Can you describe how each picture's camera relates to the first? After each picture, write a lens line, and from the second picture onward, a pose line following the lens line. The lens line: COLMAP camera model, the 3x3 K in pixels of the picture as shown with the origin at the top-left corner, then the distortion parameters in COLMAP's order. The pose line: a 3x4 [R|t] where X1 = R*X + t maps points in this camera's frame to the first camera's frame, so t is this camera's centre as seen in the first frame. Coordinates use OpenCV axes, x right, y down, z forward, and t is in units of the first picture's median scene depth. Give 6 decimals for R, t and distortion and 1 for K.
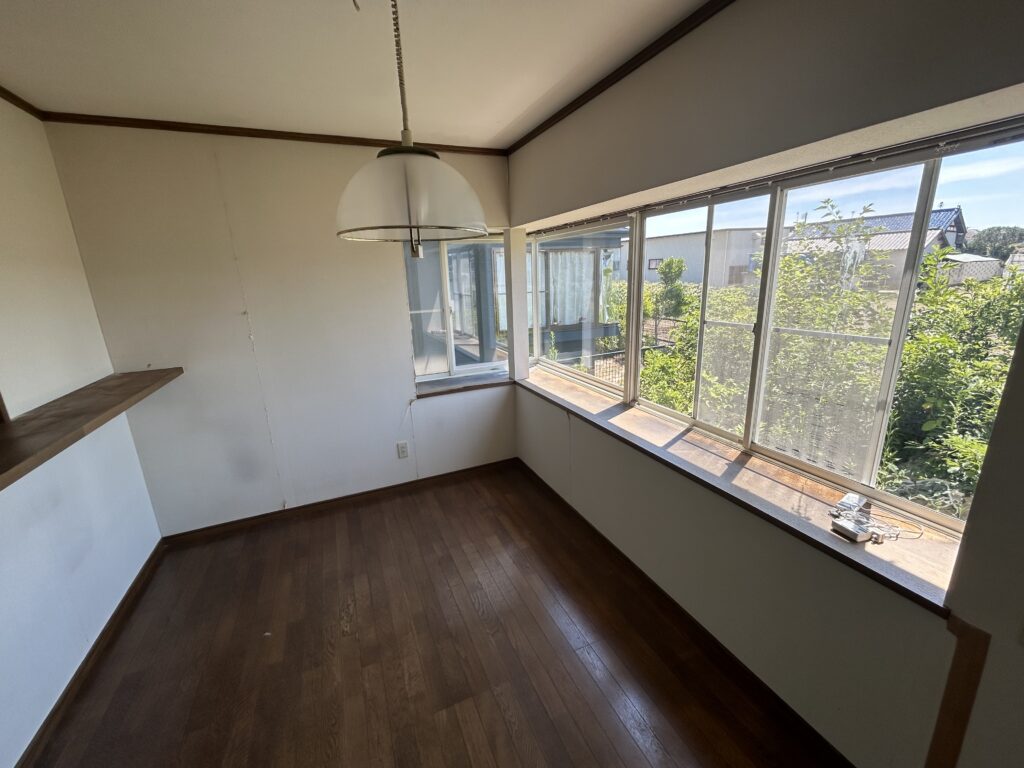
lens RADIAL K [[419.2, 0, 512.0], [0, 419.2, 384.0], [0, 0, 1]] dist [-0.000142, -0.000008]
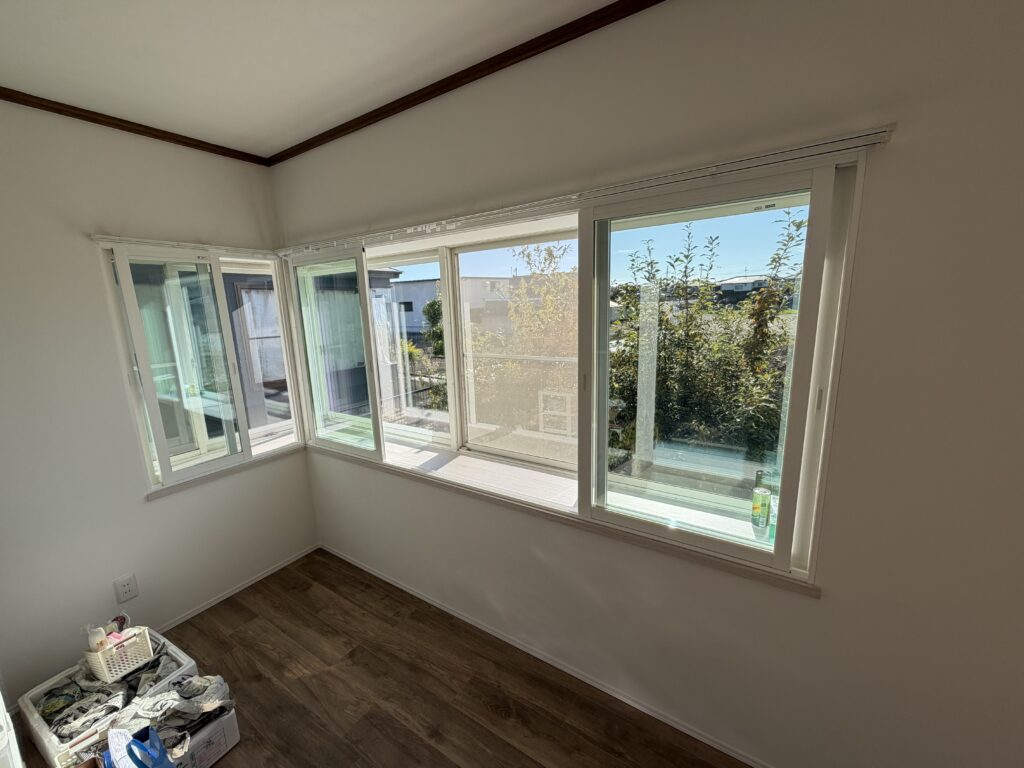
lens RADIAL K [[403.6, 0, 512.0], [0, 403.6, 384.0], [0, 0, 1]] dist [-0.002411, -0.000597]
pose [[0.829649, -0.100370, 0.549188, -0.087796], [0.149932, 0.987626, -0.046001, -0.039020], [-0.537775, 0.120505, 0.834432, 0.175582]]
